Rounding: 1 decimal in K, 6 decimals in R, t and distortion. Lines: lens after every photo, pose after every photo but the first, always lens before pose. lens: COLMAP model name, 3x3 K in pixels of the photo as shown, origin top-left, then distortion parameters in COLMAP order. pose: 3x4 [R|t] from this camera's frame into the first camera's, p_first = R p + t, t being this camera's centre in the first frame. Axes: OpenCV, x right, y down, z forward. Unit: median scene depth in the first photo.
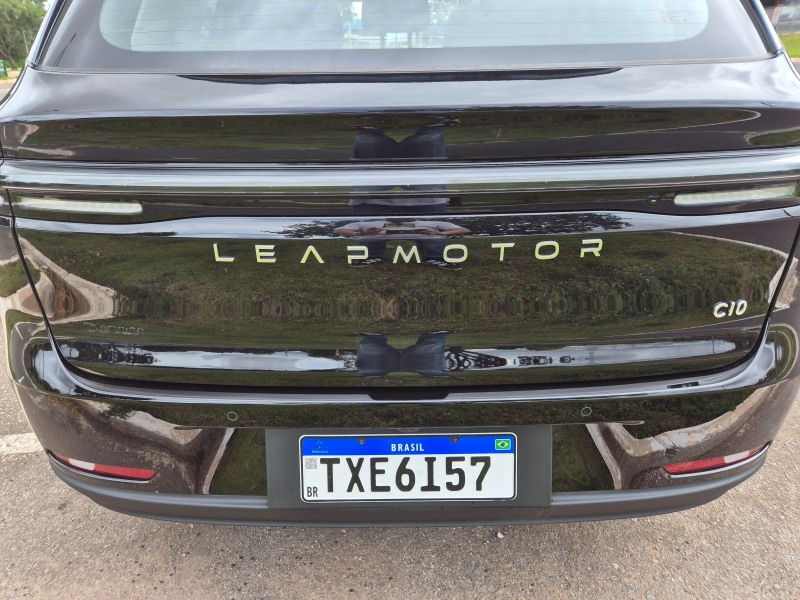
lens RADIAL K [[541.1, 0, 395.5], [0, 541.1, 300.2], [0, 0, 1]] dist [0.049313, -0.056936]
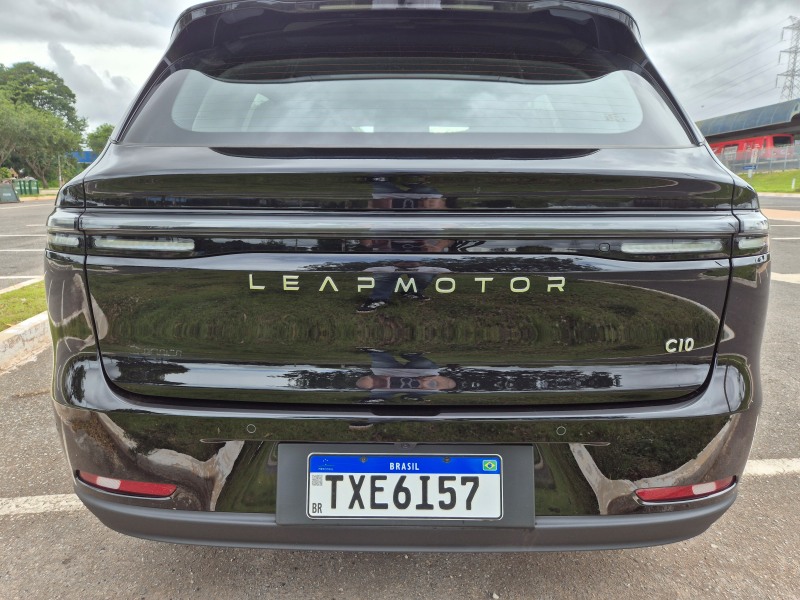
lens RADIAL K [[532.9, 0, 400.0], [0, 532.9, 300.0], [0, 0, 1]] dist [0.043677, -0.047367]
pose [[0.999818, 0.019048, -0.000355, 0.006957], [-0.018733, 0.979512, -0.200514, 0.156068], [-0.003471, 0.200484, 0.979691, -0.145453]]
